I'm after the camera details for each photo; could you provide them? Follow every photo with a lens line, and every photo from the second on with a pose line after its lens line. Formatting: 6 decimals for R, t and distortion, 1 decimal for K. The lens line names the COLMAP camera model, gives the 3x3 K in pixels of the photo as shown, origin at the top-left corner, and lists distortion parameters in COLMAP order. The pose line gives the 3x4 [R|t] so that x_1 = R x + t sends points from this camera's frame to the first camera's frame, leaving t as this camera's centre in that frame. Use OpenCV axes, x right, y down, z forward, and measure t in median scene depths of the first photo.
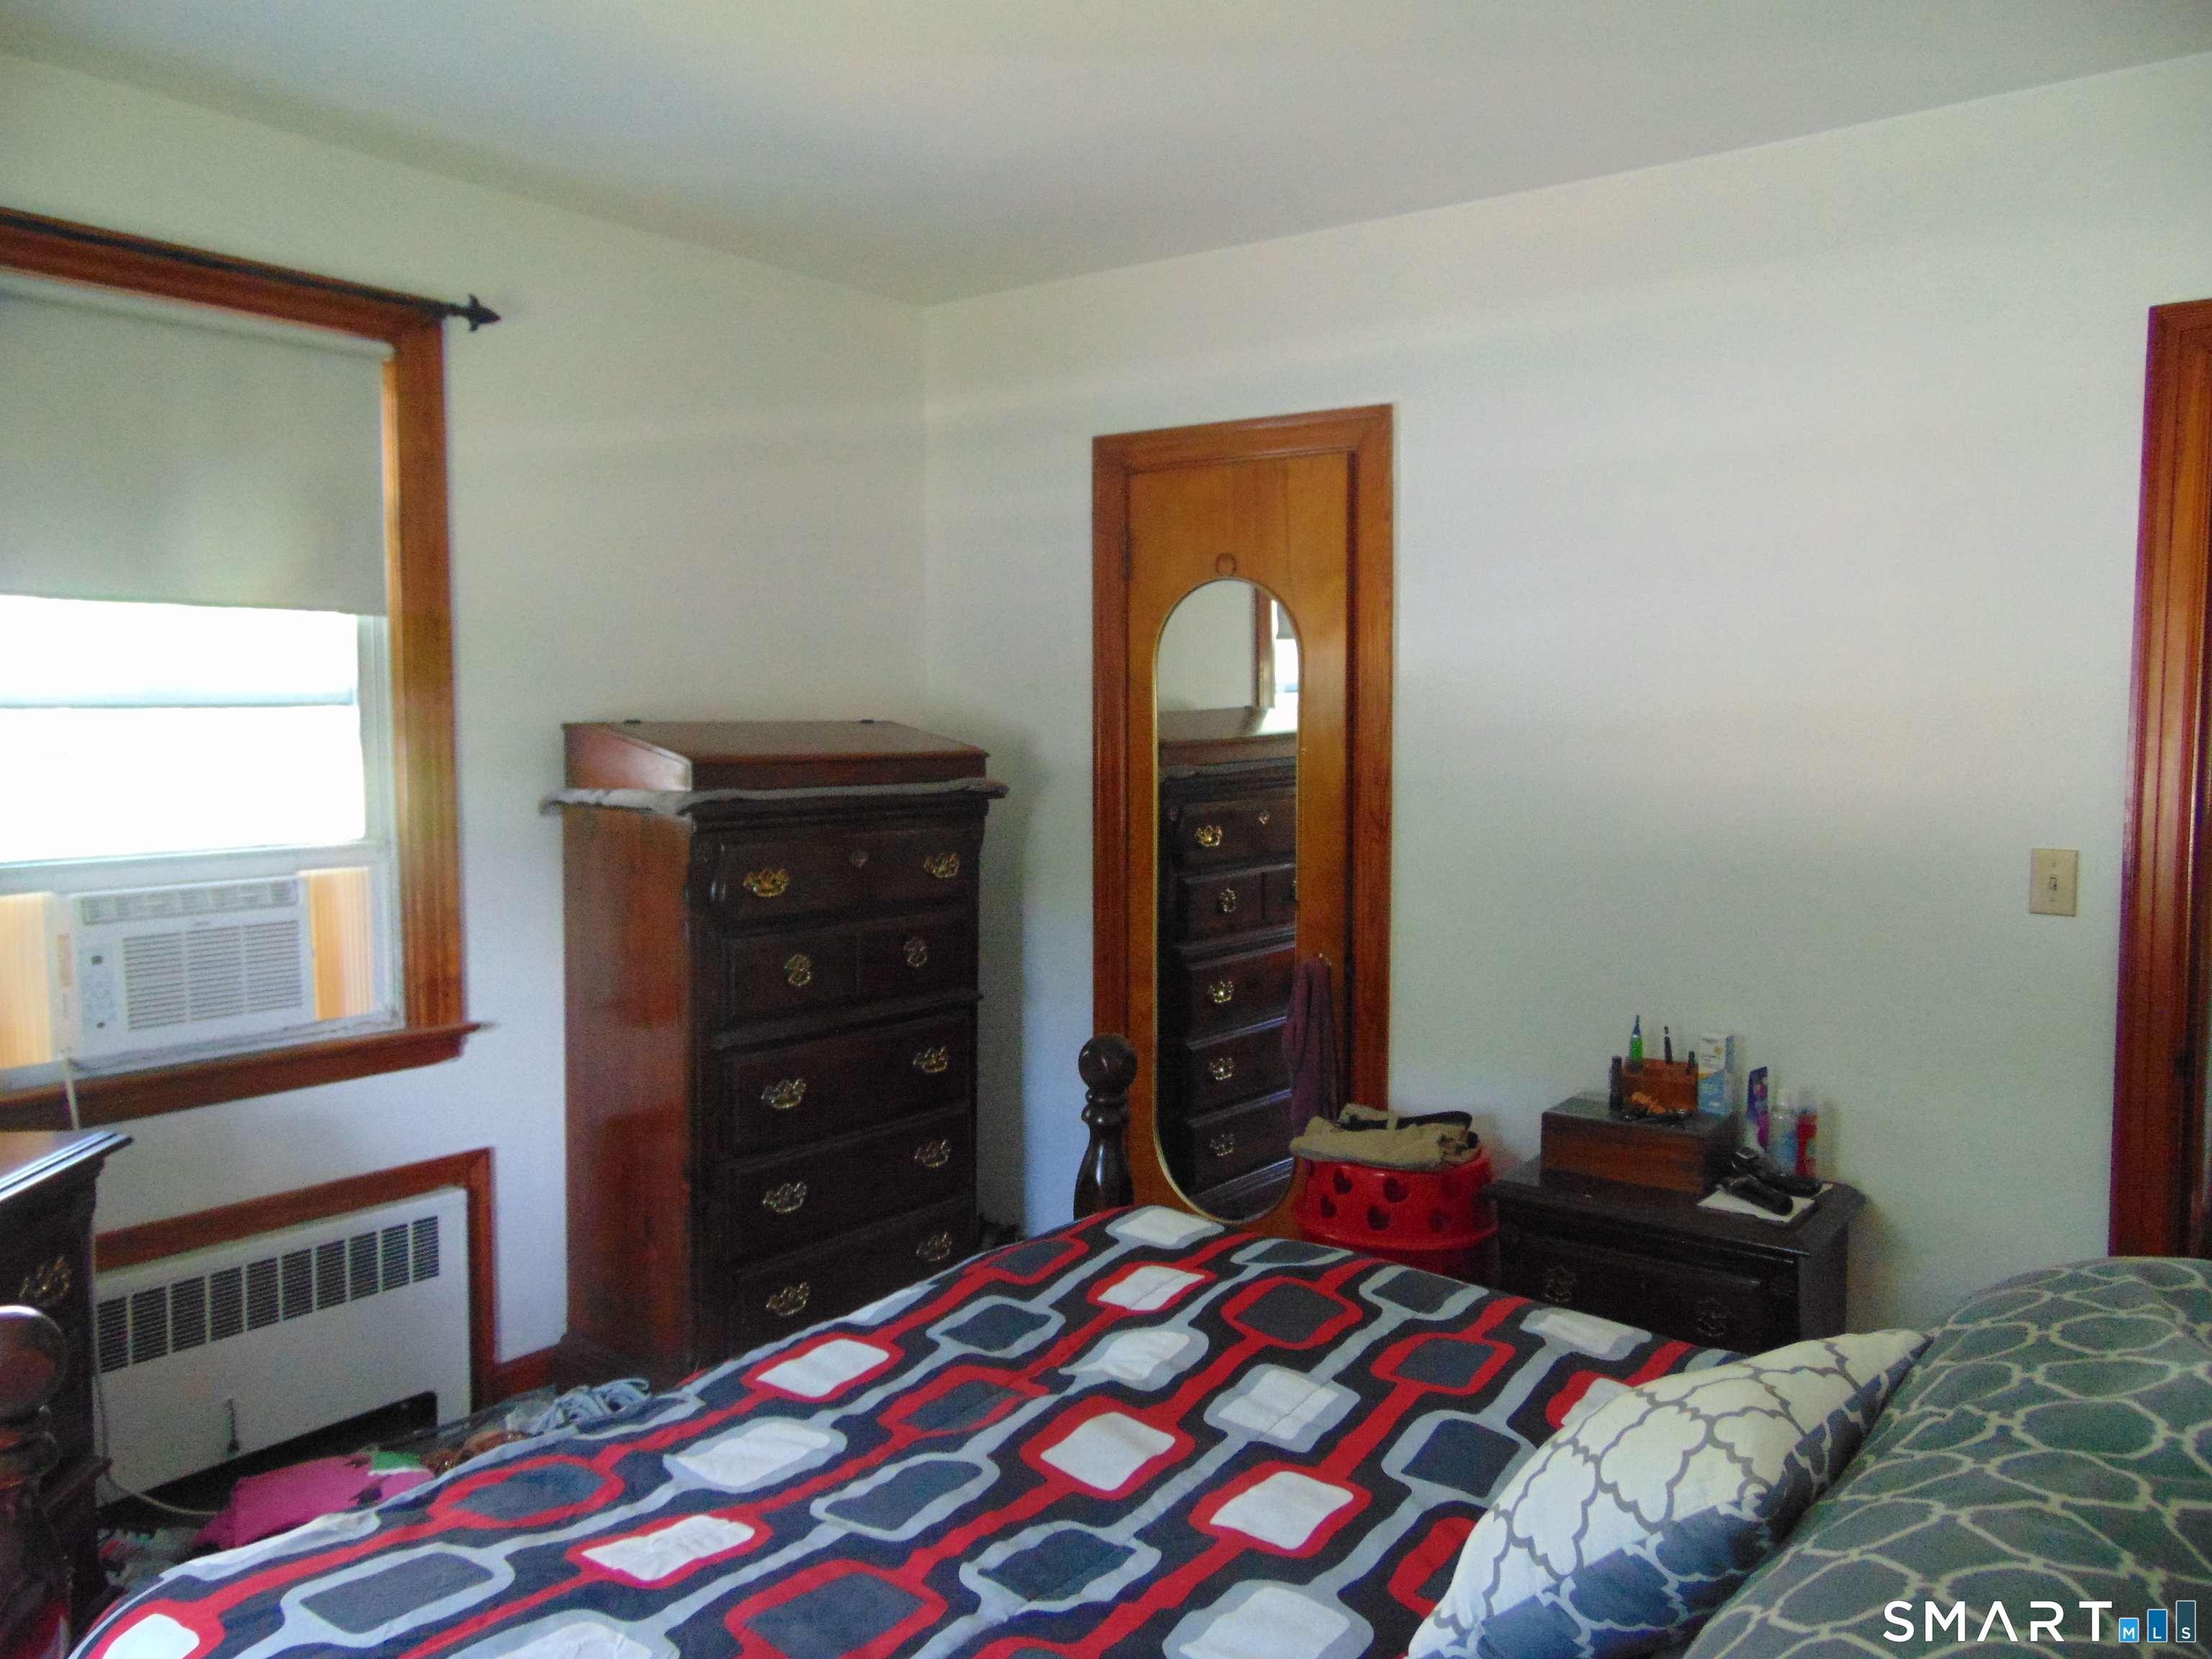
lens RADIAL K [[1661.1, 0, 1100.9], [0, 1661.1, 821.1], [0, 0, 1]] dist [-0.039528, 0.084255]
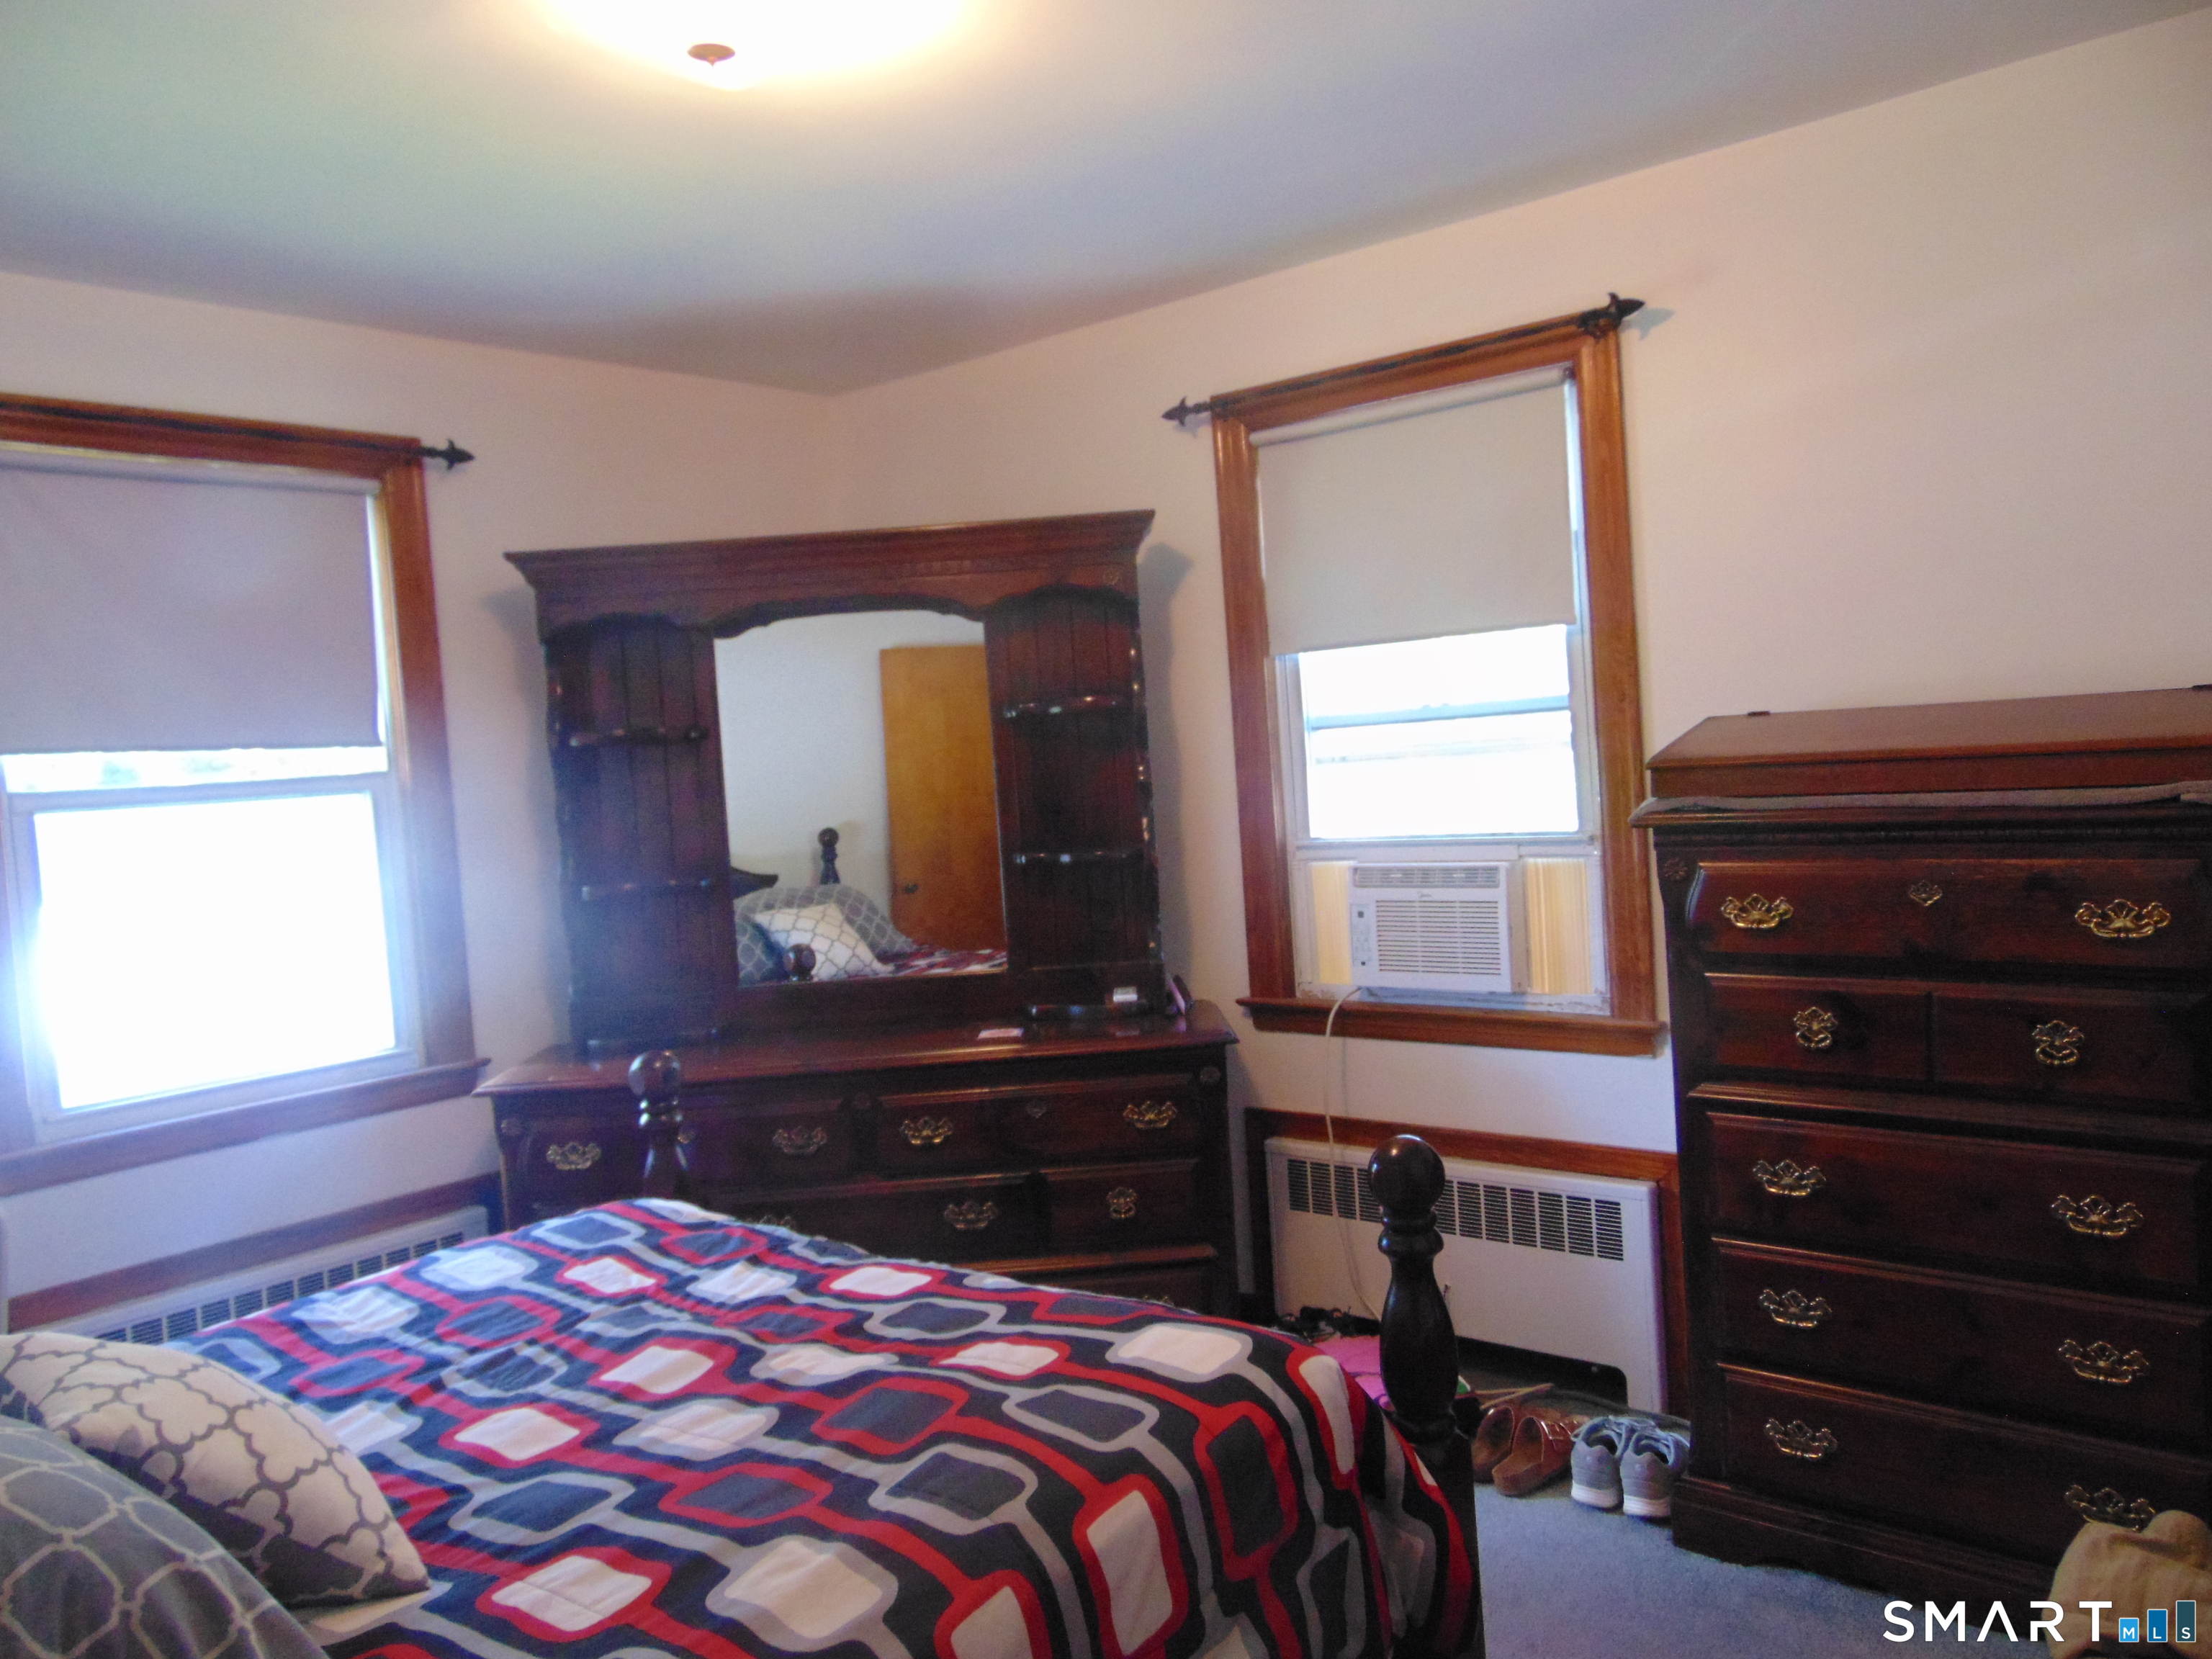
lens RADIAL K [[1661.1, 0, 1100.9], [0, 1661.1, 821.1], [0, 0, 1]] dist [-0.039528, 0.084255]
pose [[-0.040244, 0.045143, -0.998170, 0.791478], [-0.000682, 0.998977, 0.045207, -0.055669], [0.999190, 0.002500, -0.040172, 0.905831]]
